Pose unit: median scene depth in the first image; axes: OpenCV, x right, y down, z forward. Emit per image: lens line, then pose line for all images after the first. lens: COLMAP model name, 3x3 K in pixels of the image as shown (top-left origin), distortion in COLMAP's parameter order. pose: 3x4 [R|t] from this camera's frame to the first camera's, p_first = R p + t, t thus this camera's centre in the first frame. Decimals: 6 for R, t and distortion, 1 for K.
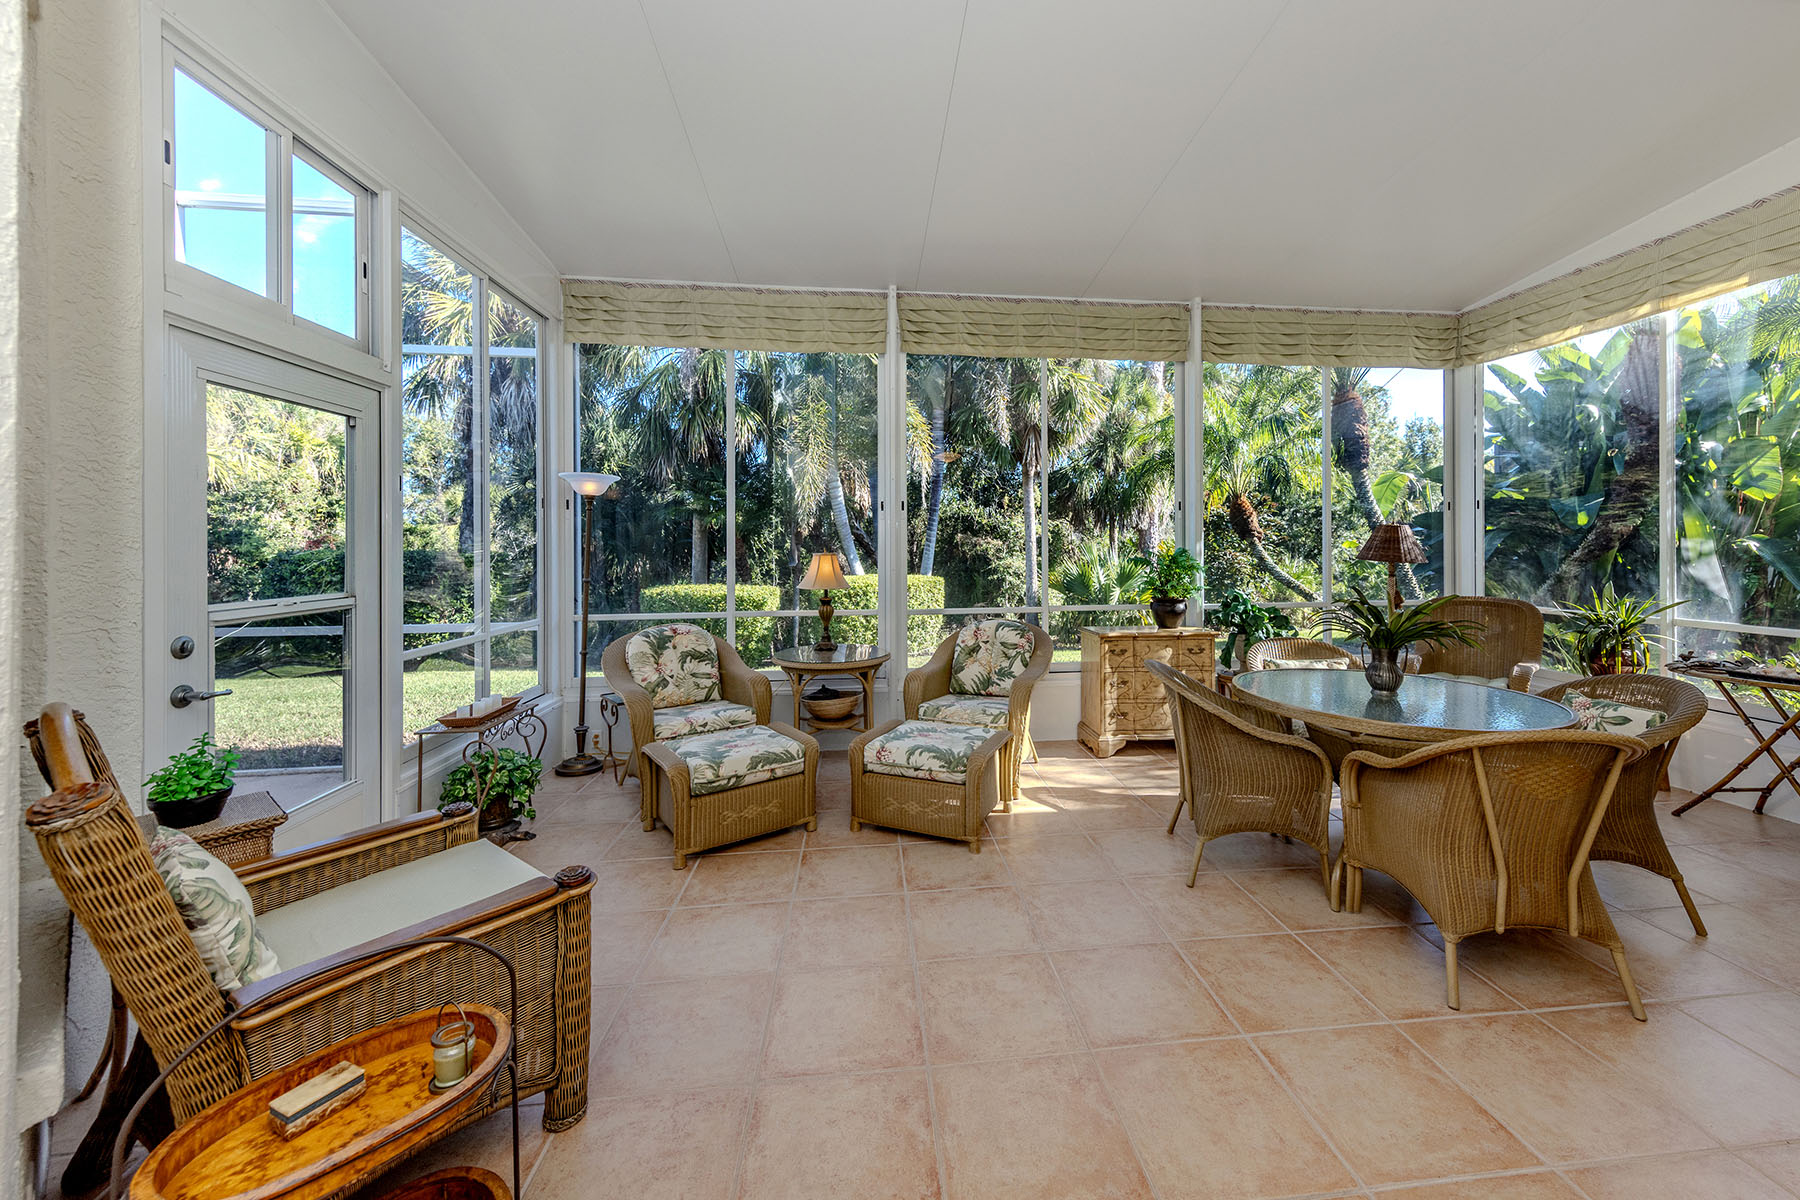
lens RADIAL K [[655.8, 0, 893.1], [0, 655.8, 547.3], [0, 0, 1]] dist [0.001978, 0.000002]
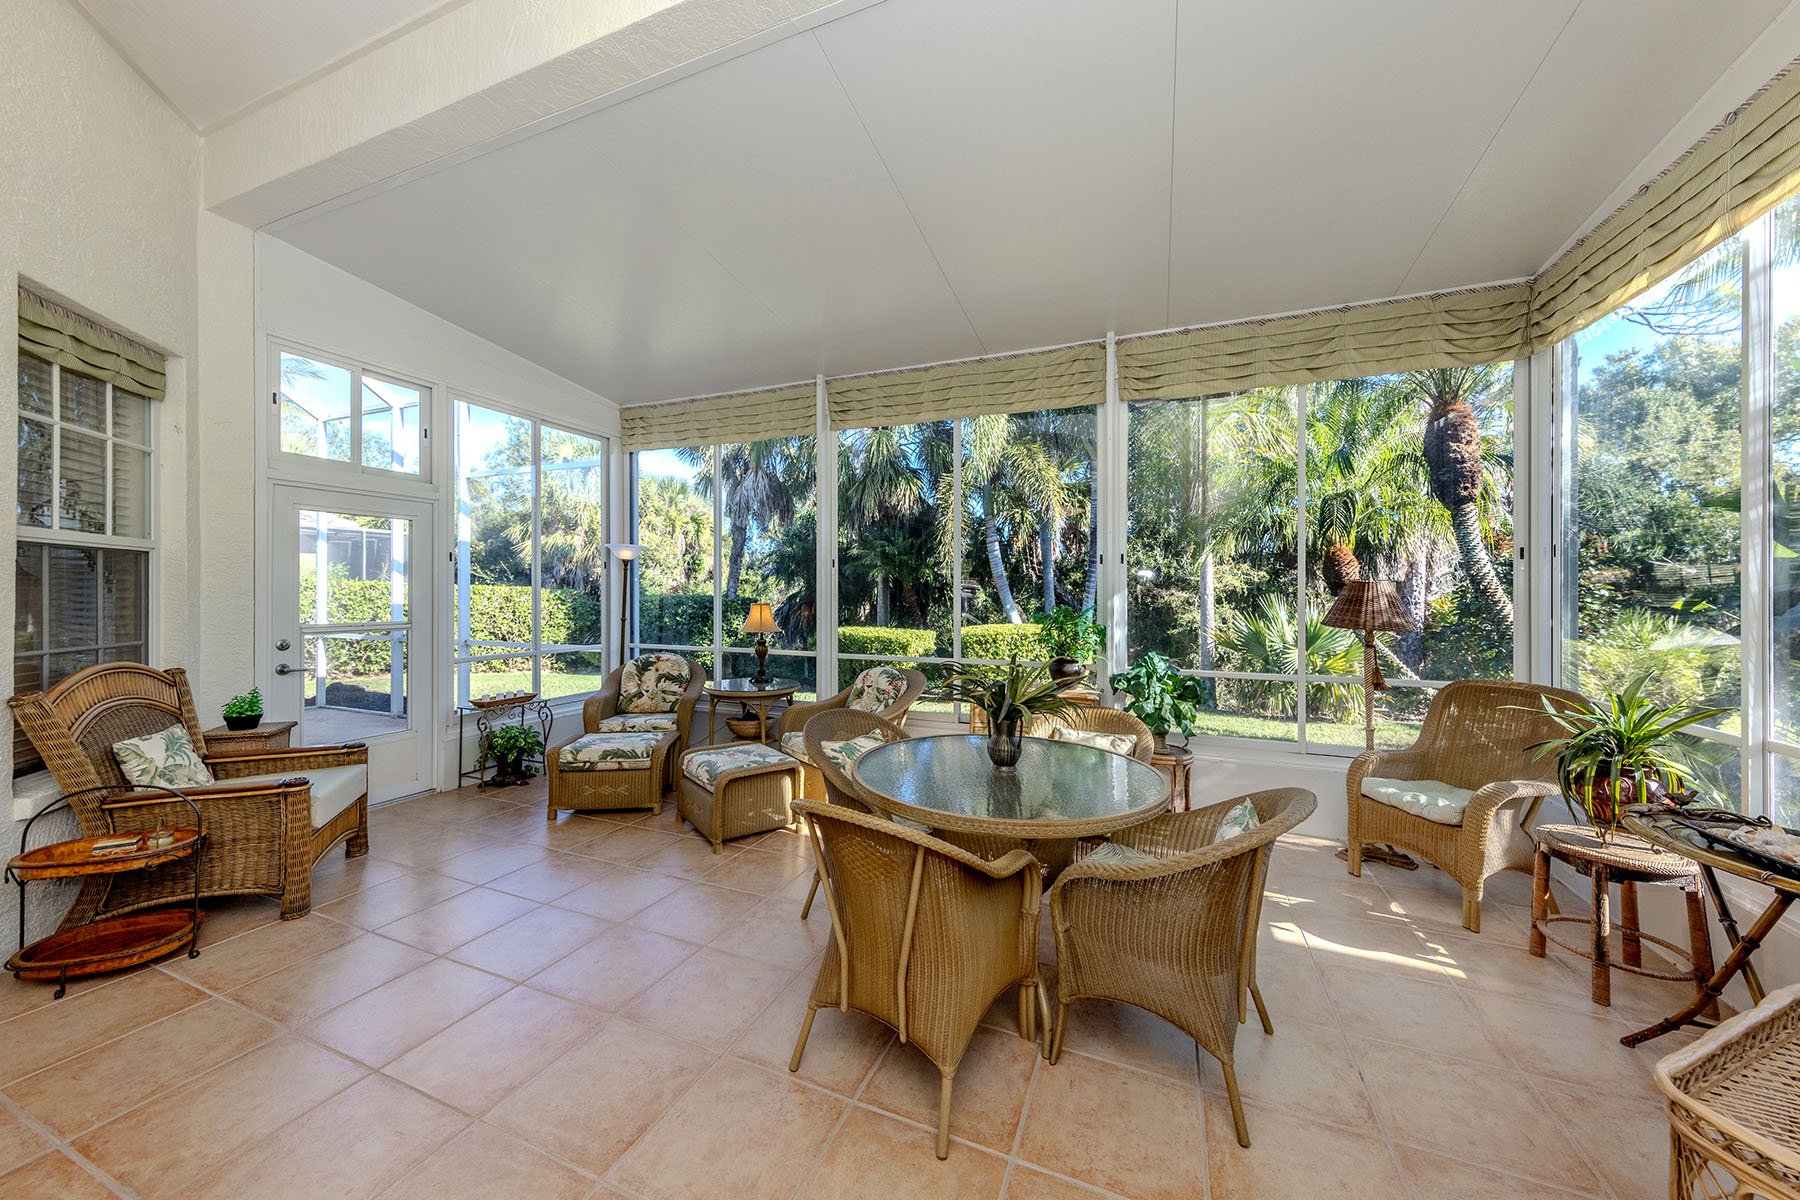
lens RADIAL K [[618.9, 0, 935.9], [0, 618.9, 595.6], [0, 0, 1]] dist [0.000601, -0.000029]
pose [[0.880395, 0.011806, -0.474095, 0.736775], [-0.011692, 0.999927, 0.003188, -0.012820], [0.474098, 0.002737, 0.880468, 0.134992]]
